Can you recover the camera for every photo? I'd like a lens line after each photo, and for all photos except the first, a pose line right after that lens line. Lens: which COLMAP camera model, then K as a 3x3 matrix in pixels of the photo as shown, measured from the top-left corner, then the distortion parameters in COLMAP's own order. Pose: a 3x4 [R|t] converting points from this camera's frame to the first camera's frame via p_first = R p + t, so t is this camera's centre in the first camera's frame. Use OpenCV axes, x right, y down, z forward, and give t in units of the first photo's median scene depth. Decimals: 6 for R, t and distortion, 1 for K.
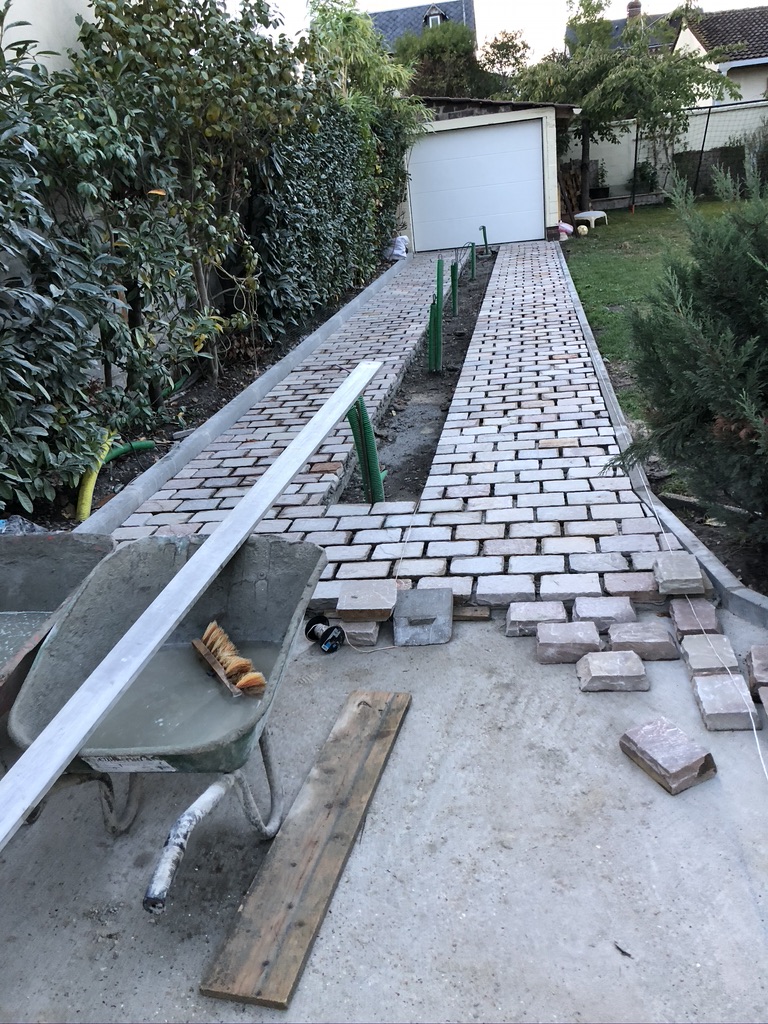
lens RADIAL K [[829.9, 0, 382.0], [0, 829.9, 516.0], [0, 0, 1]] dist [0.048457, -0.061751]
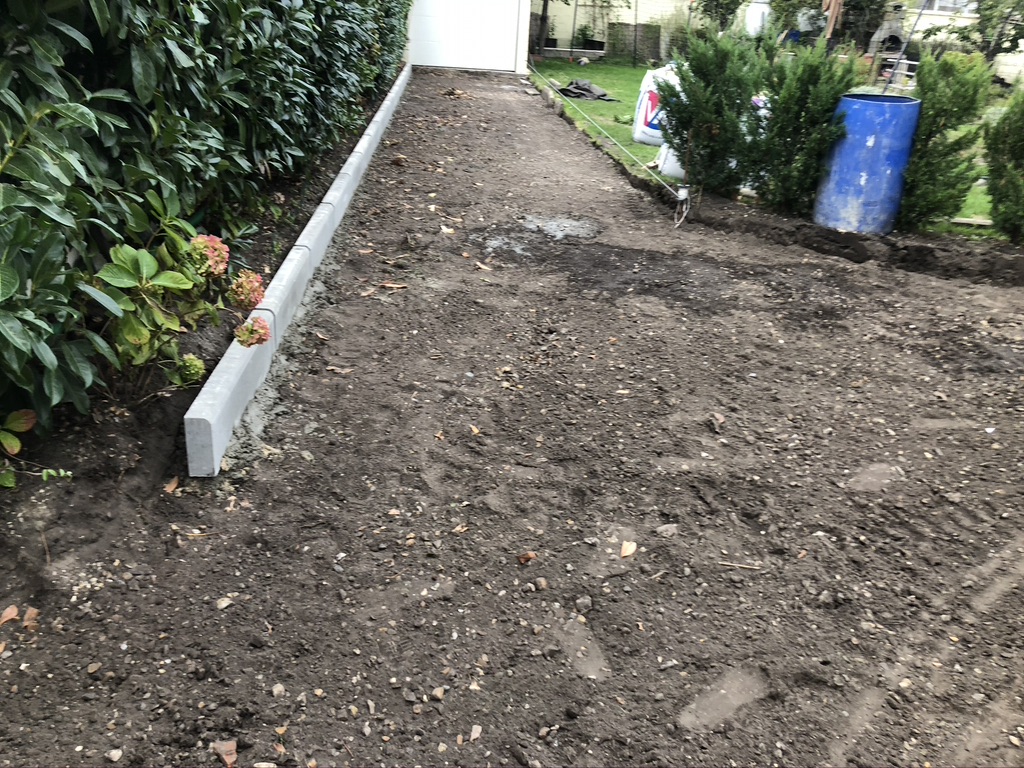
lens RADIAL K [[829.9, 0, 493.5], [0, 829.9, 379.2], [0, 0, 1]] dist [0.048457, -0.061751]
pose [[0.962820, 0.068687, 0.261264, -0.114018], [-0.074930, 0.997091, 0.013997, 0.098069], [-0.259543, -0.033054, 0.965166, -0.181046]]
